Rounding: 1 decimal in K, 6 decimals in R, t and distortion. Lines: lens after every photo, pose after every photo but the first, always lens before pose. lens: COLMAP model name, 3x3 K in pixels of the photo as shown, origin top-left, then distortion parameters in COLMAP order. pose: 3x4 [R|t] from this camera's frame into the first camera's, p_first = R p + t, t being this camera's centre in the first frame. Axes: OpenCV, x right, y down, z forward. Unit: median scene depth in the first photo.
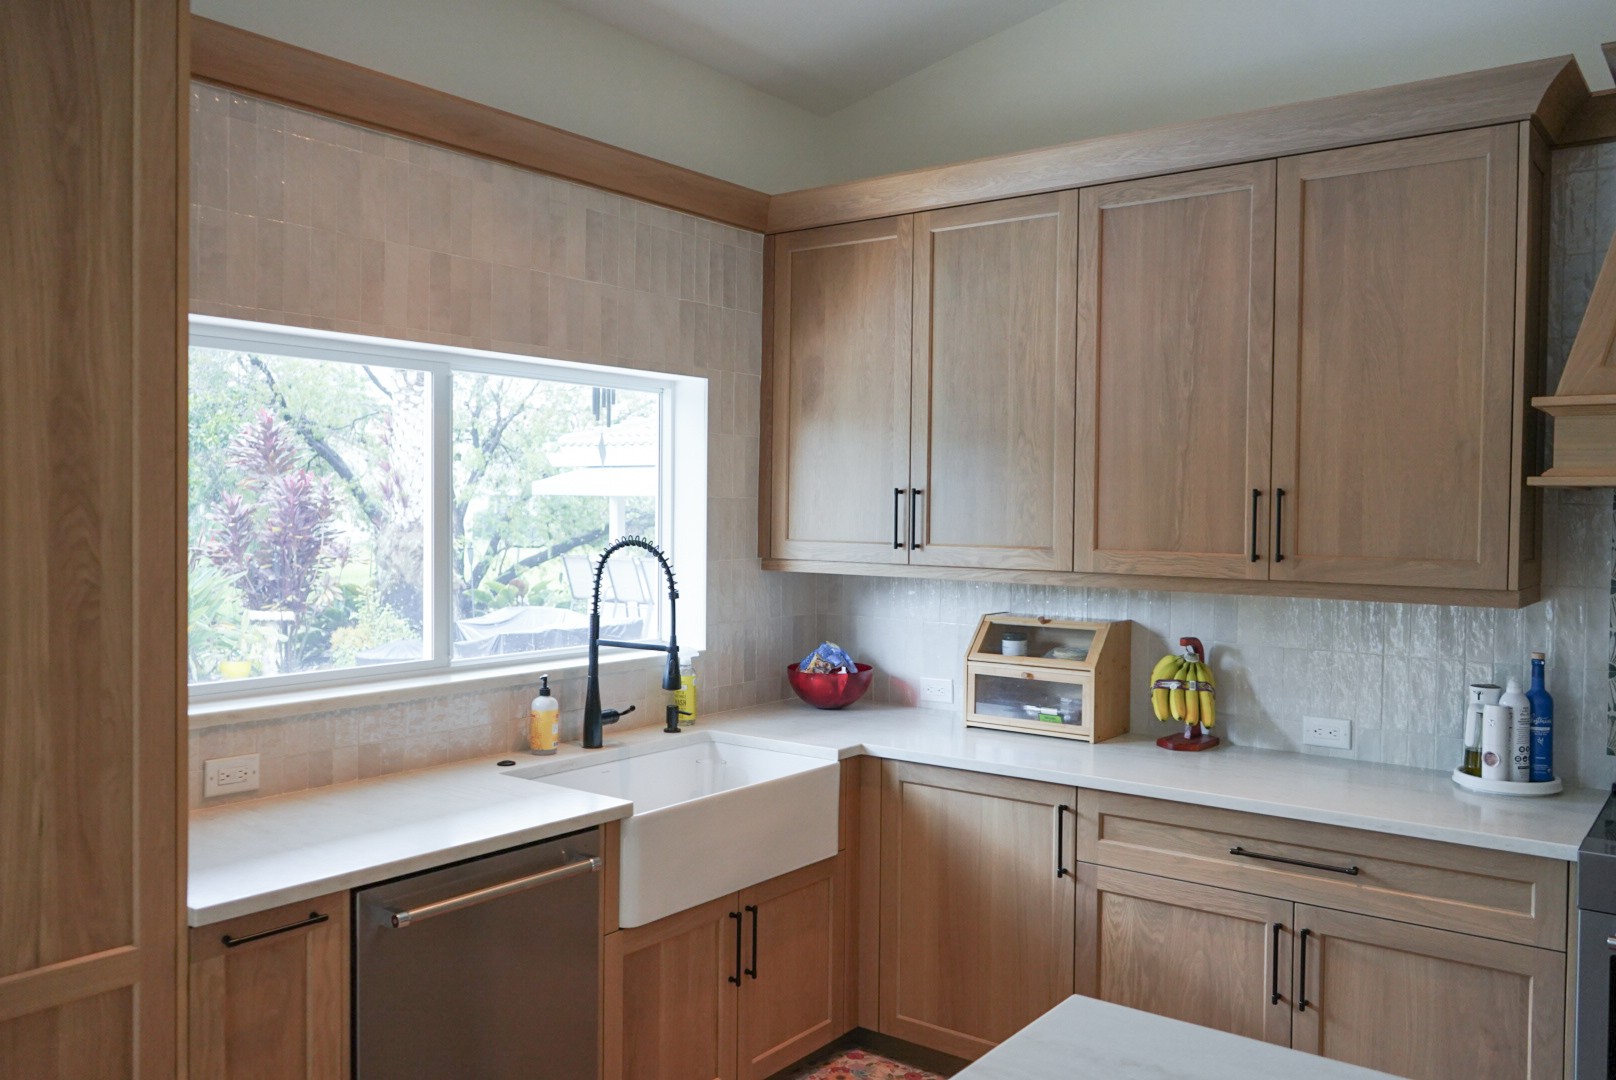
lens RADIAL K [[1288.2, 0, 810.6], [0, 1288.2, 534.7], [0, 0, 1]] dist [-0.014315, 0.014362]
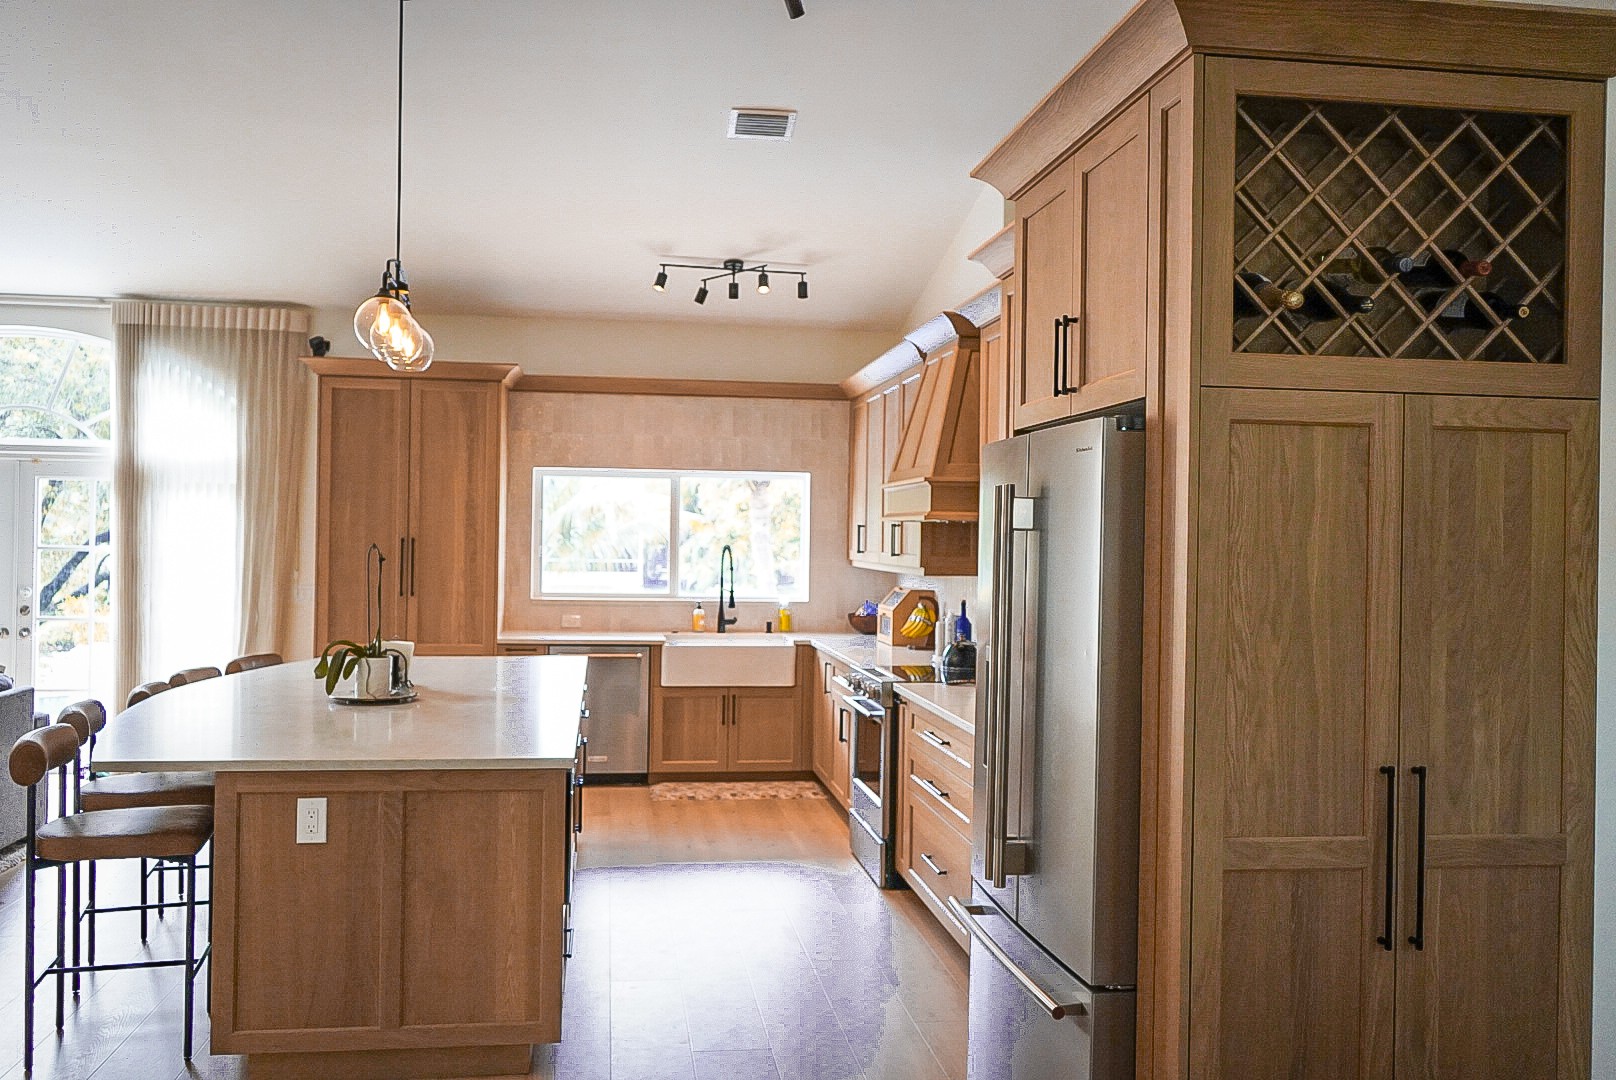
lens RADIAL K [[1382.8, 0, 823.3], [0, 1382.8, 548.9], [0, 0, 1]] dist [-0.018597, 0.003882]
pose [[0.717084, 0.007547, -0.696946, 1.822900], [-0.024476, 0.999597, -0.014359, 0.042353], [0.696557, 0.027355, 0.716980, -0.740058]]
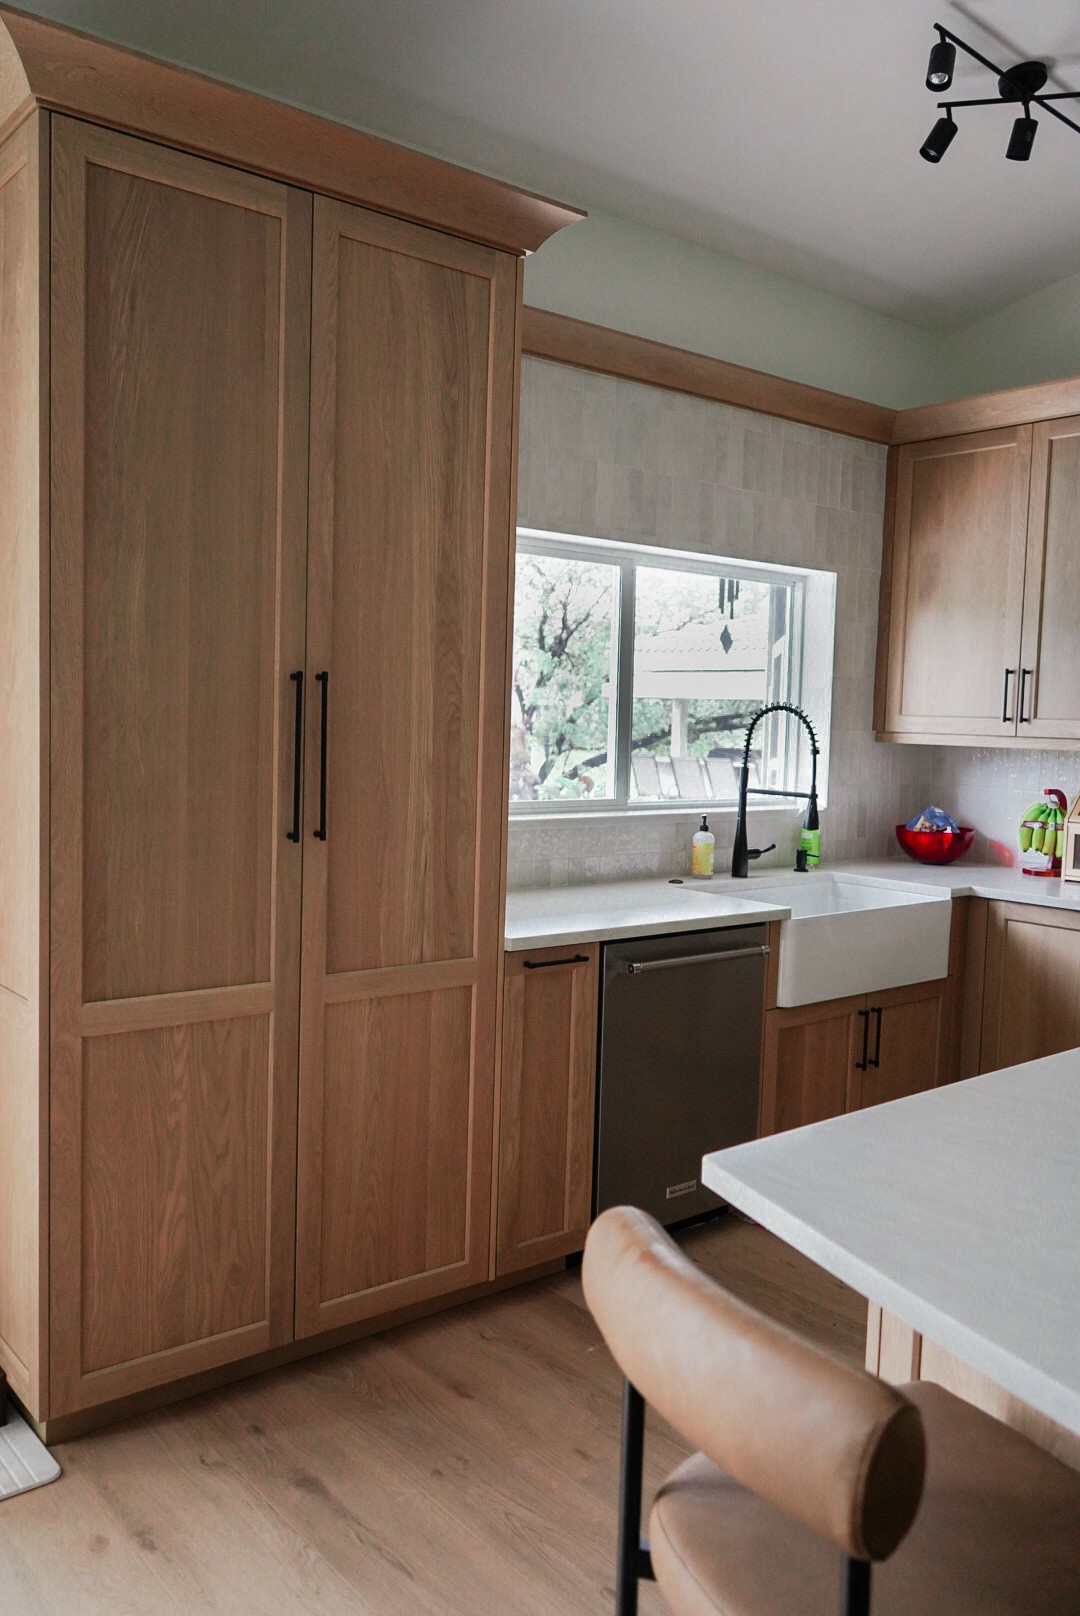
lens RADIAL K [[1288.2, 0, 542.5], [0, 1288.2, 807.3], [0, 0, 1]] dist [-0.014315, 0.014362]
pose [[0.971890, 0.034417, -0.232905, -0.072017], [-0.023660, 0.998527, 0.048823, 0.046323], [0.234242, -0.041940, 0.971273, -0.229922]]
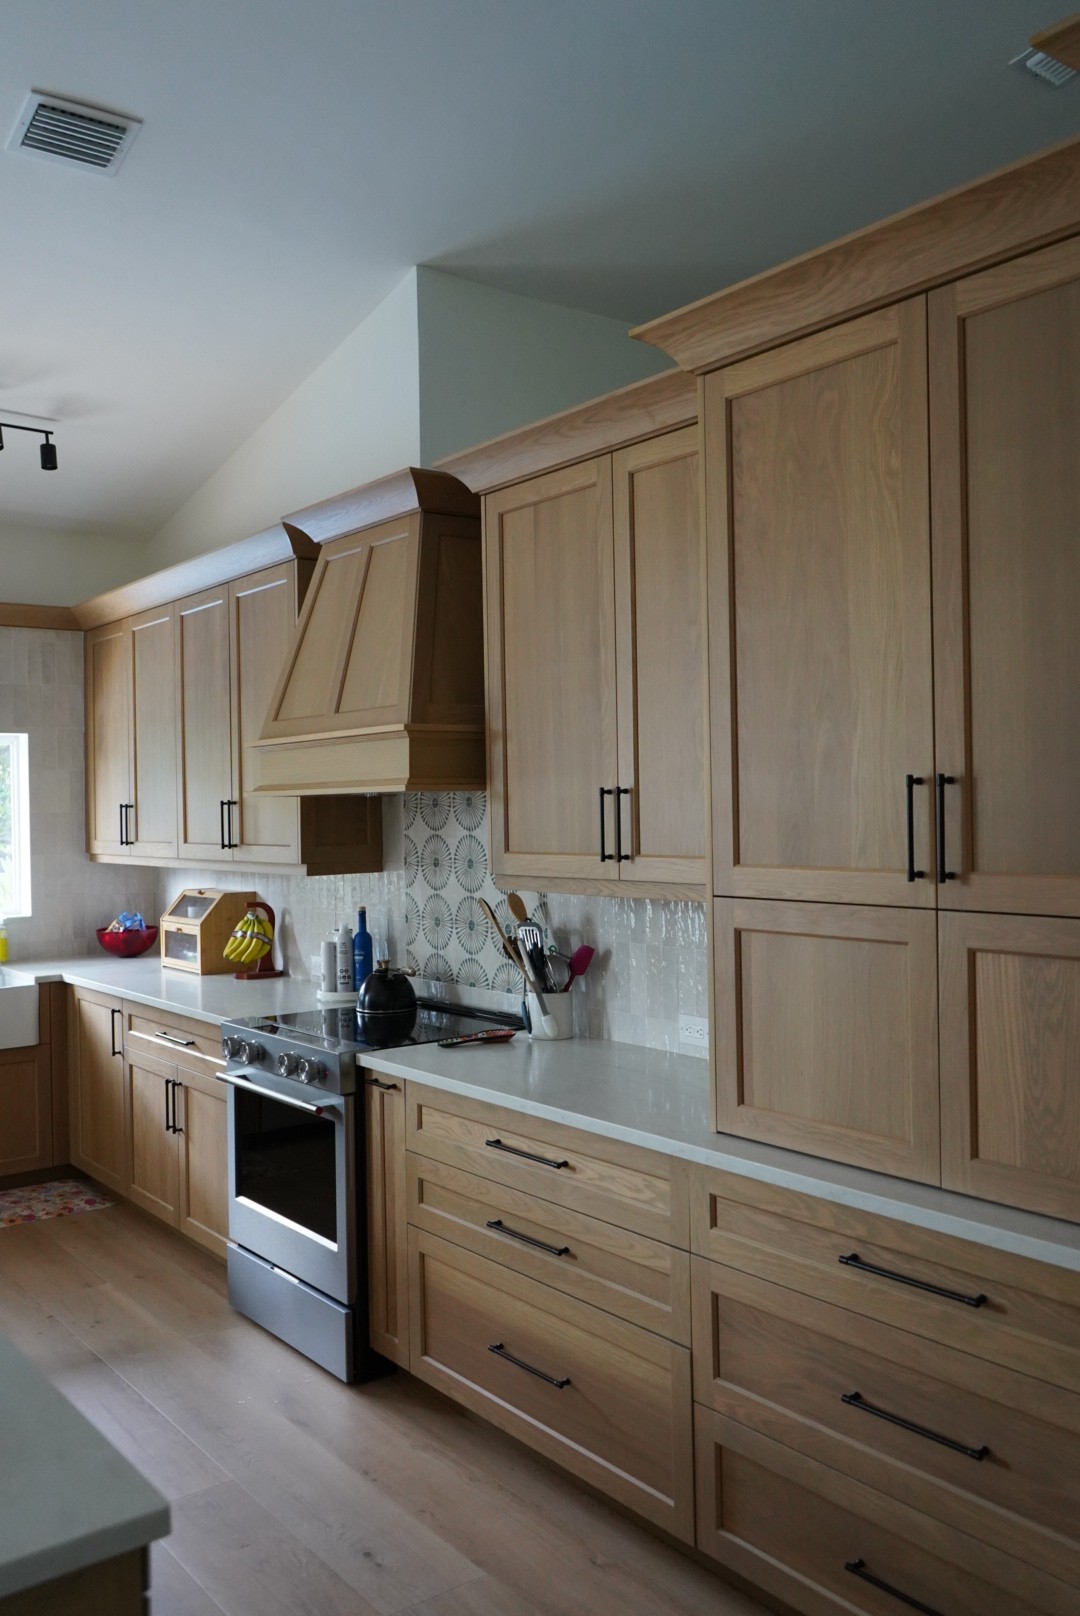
lens RADIAL K [[1342.1, 0, 525.2], [0, 1342.1, 804.7], [0, 0, 1]] dist [-0.018207, 0.003167]
pose [[0.961478, -0.027603, -0.273493, 1.066964], [0.020816, 0.999400, -0.027685, 0.019618], [0.274093, 0.020926, 0.961475, -0.394610]]
